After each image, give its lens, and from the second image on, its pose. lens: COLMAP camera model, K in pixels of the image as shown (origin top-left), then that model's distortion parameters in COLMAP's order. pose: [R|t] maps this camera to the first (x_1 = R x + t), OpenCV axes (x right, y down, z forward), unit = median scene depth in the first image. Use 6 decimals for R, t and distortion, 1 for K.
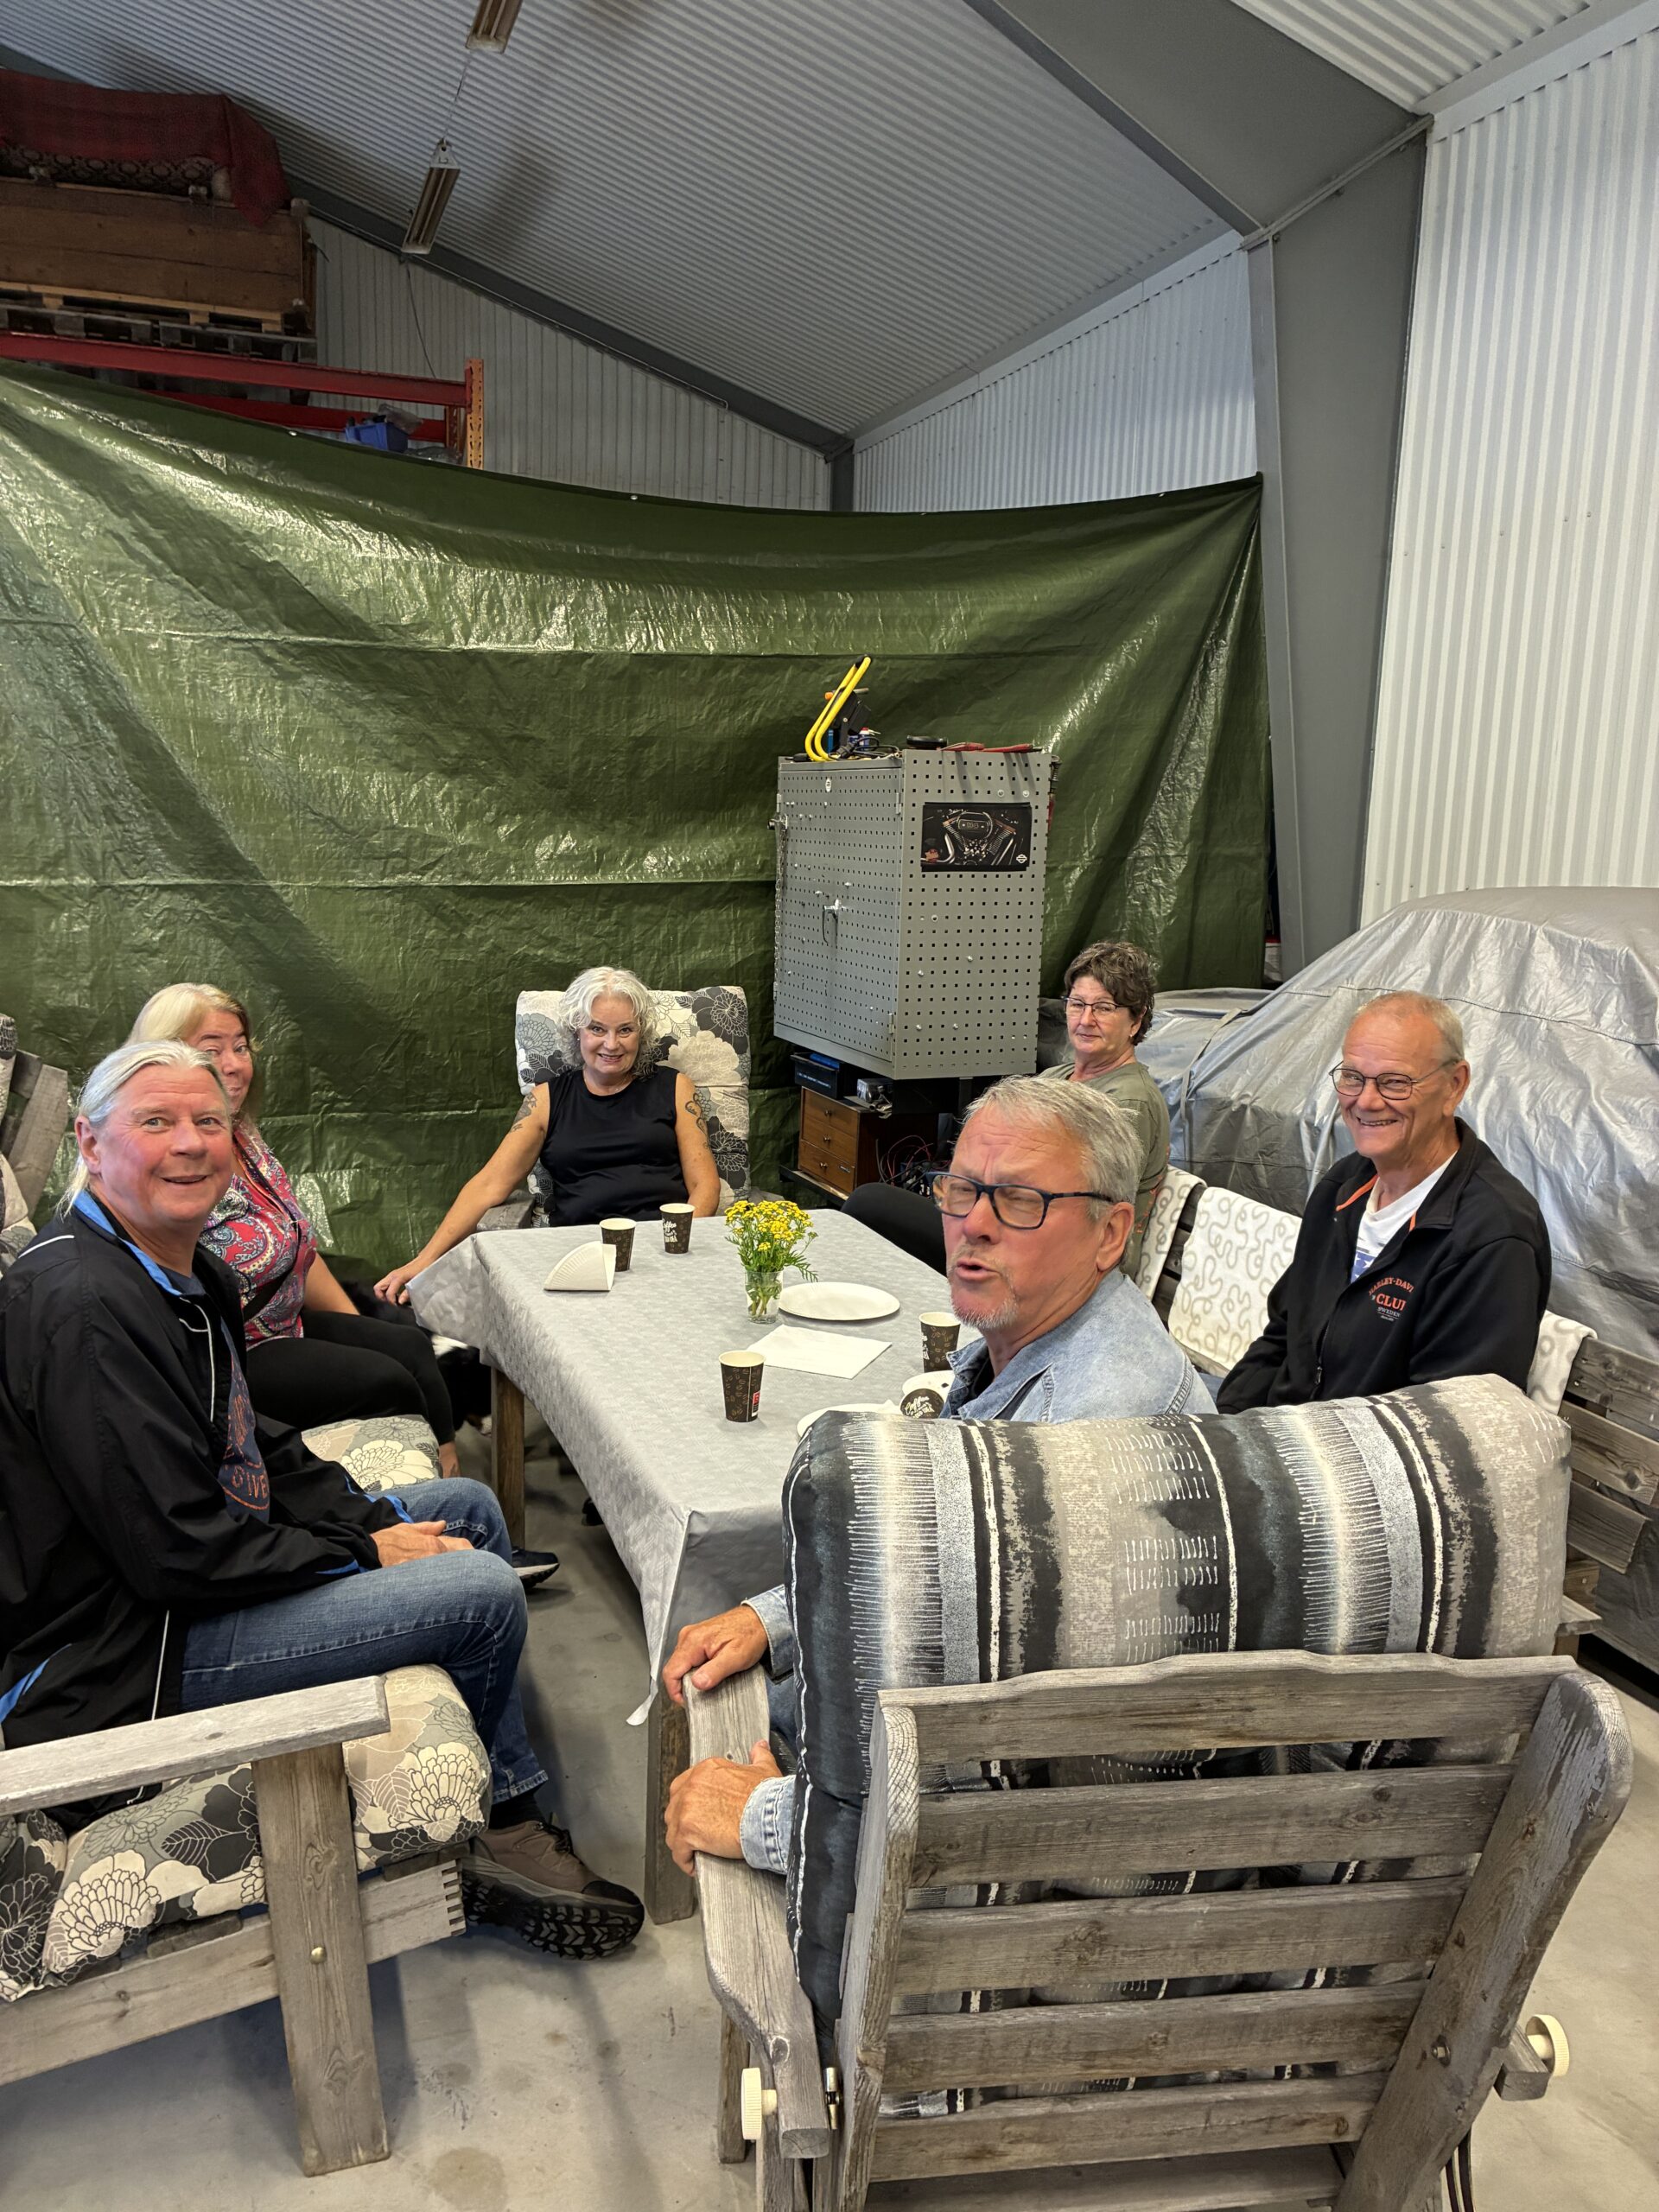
lens RADIAL K [[1683.7, 0, 827.4], [0, 1683.7, 1122.3], [0, 0, 1]] dist [0.025644, -0.021642]
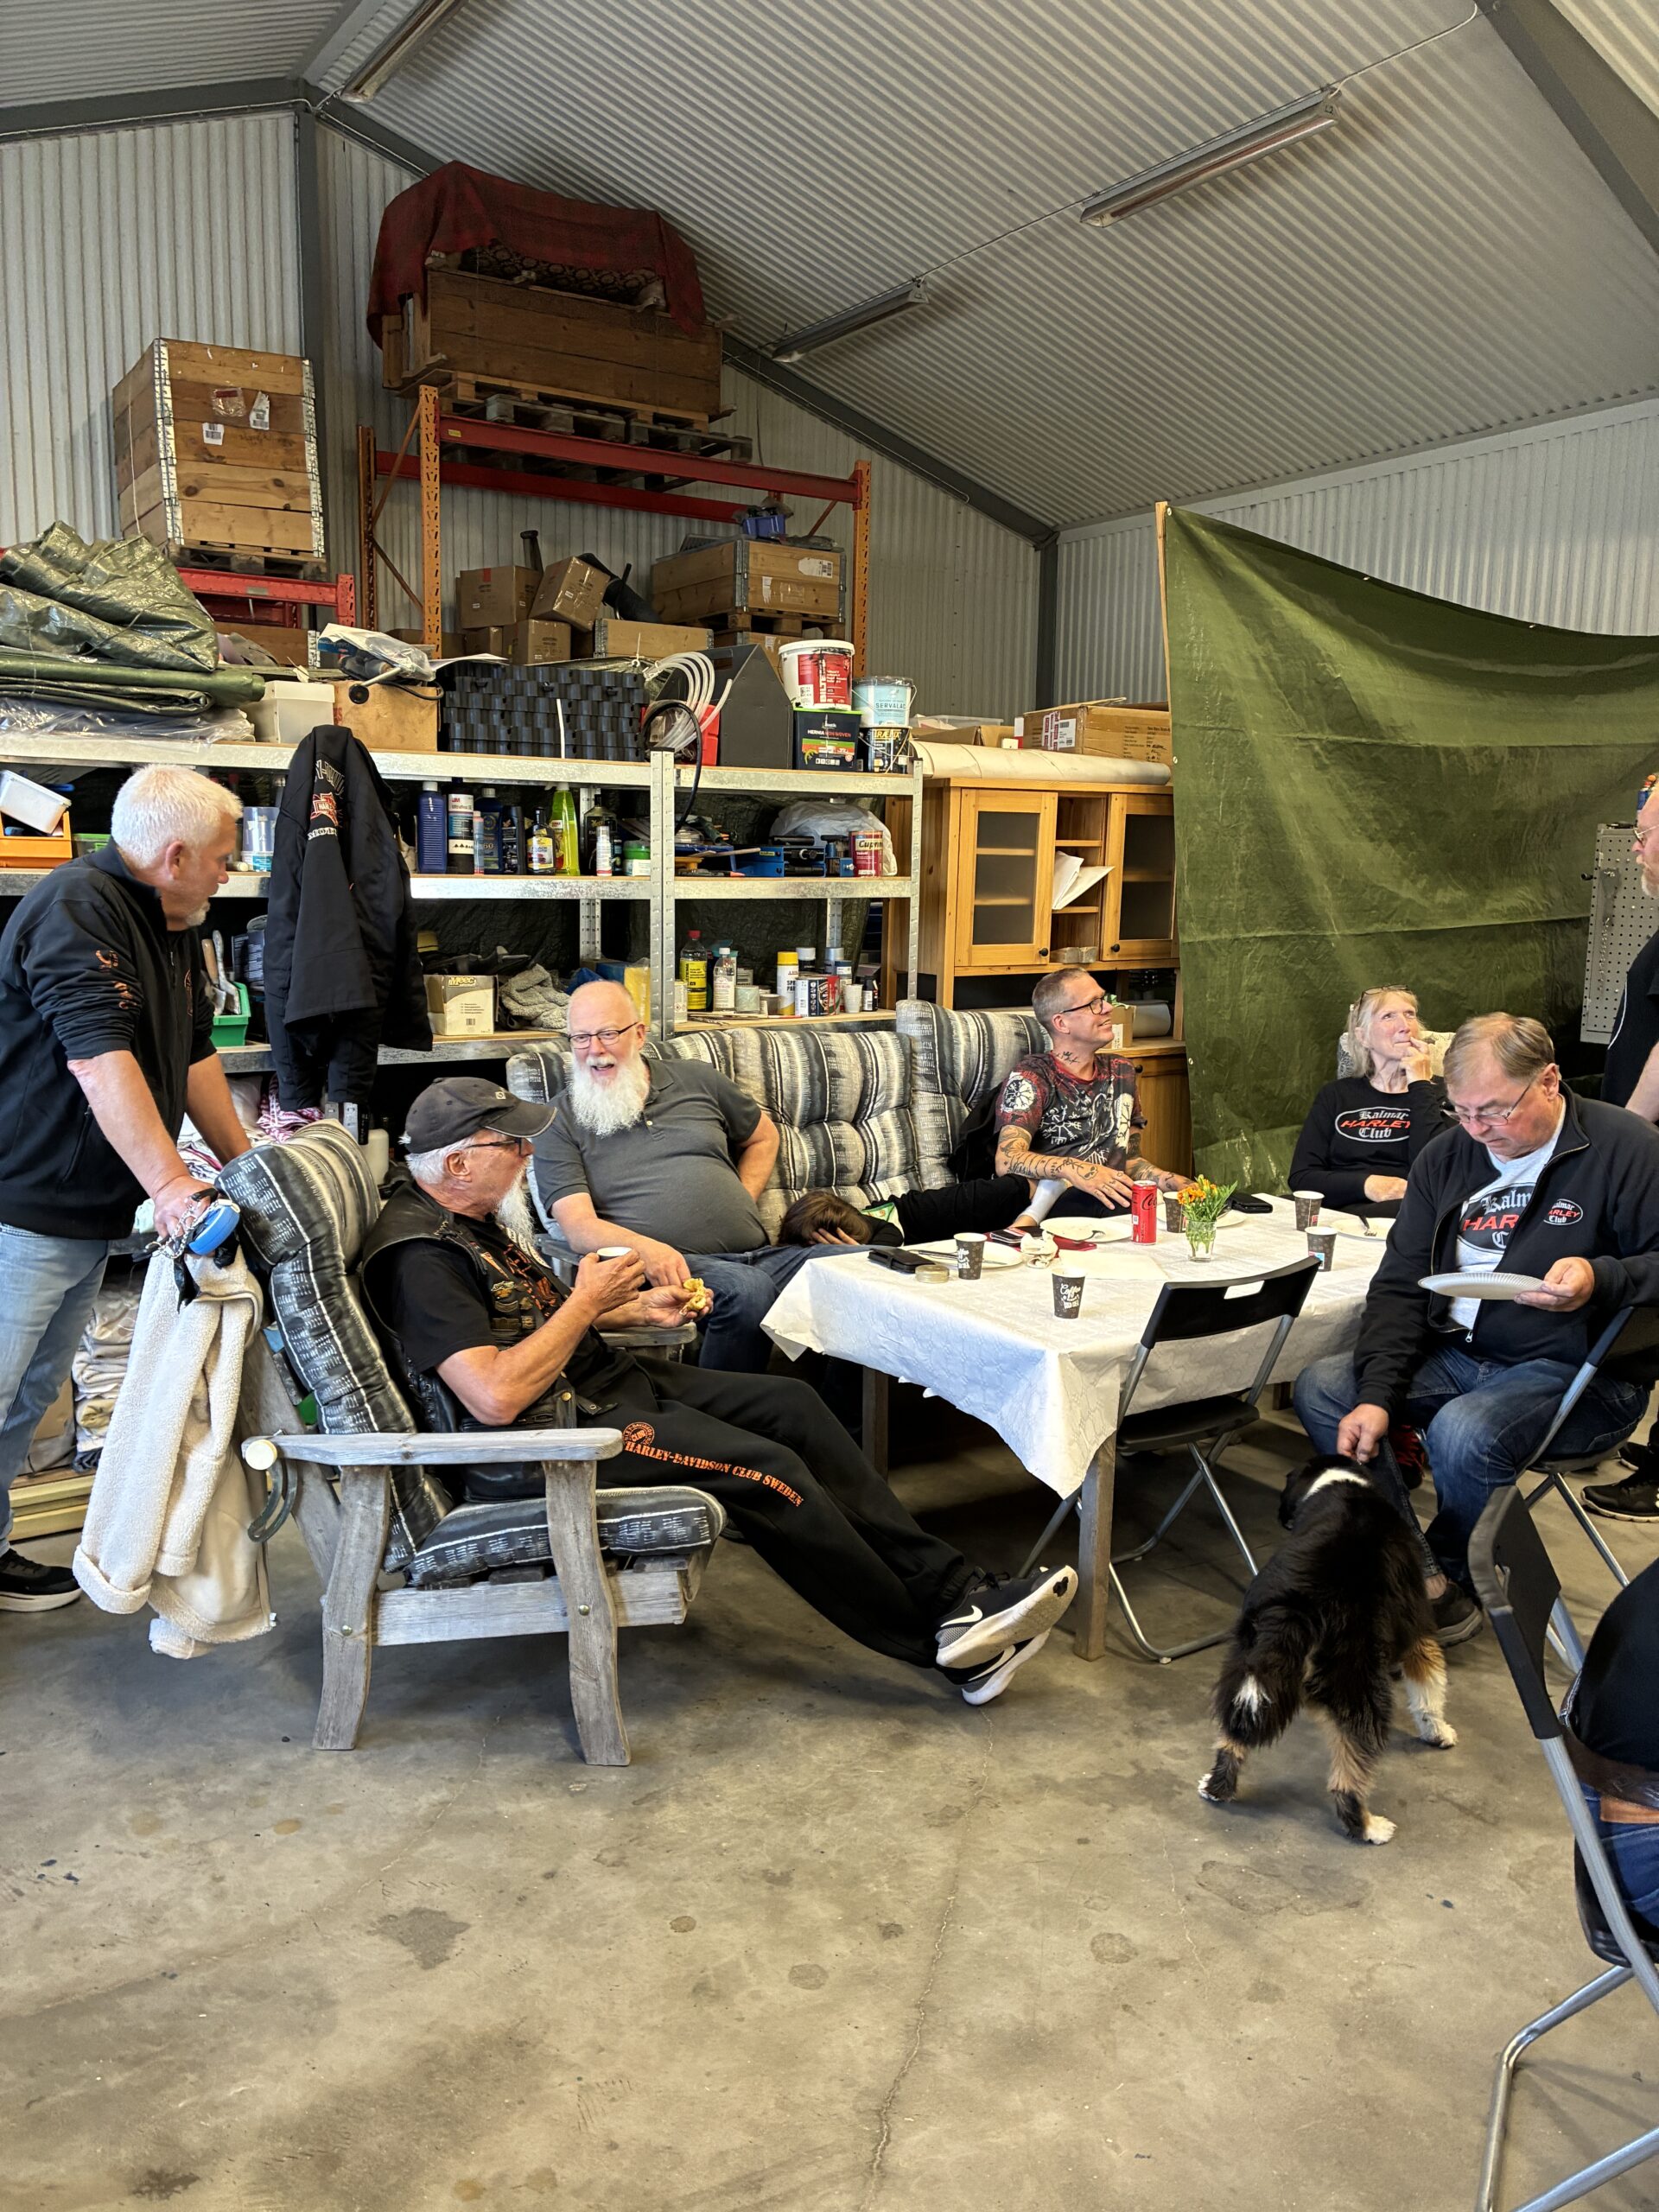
lens RADIAL K [[1683.7, 0, 822.0], [0, 1683.7, 1102.4], [0, 0, 1]] dist [0.025644, -0.021642]
pose [[0.968469, -0.049801, 0.244106, -0.994503], [0.057206, 0.998090, -0.023336, -0.009739], [-0.242477, 0.036564, 0.969468, -0.107632]]
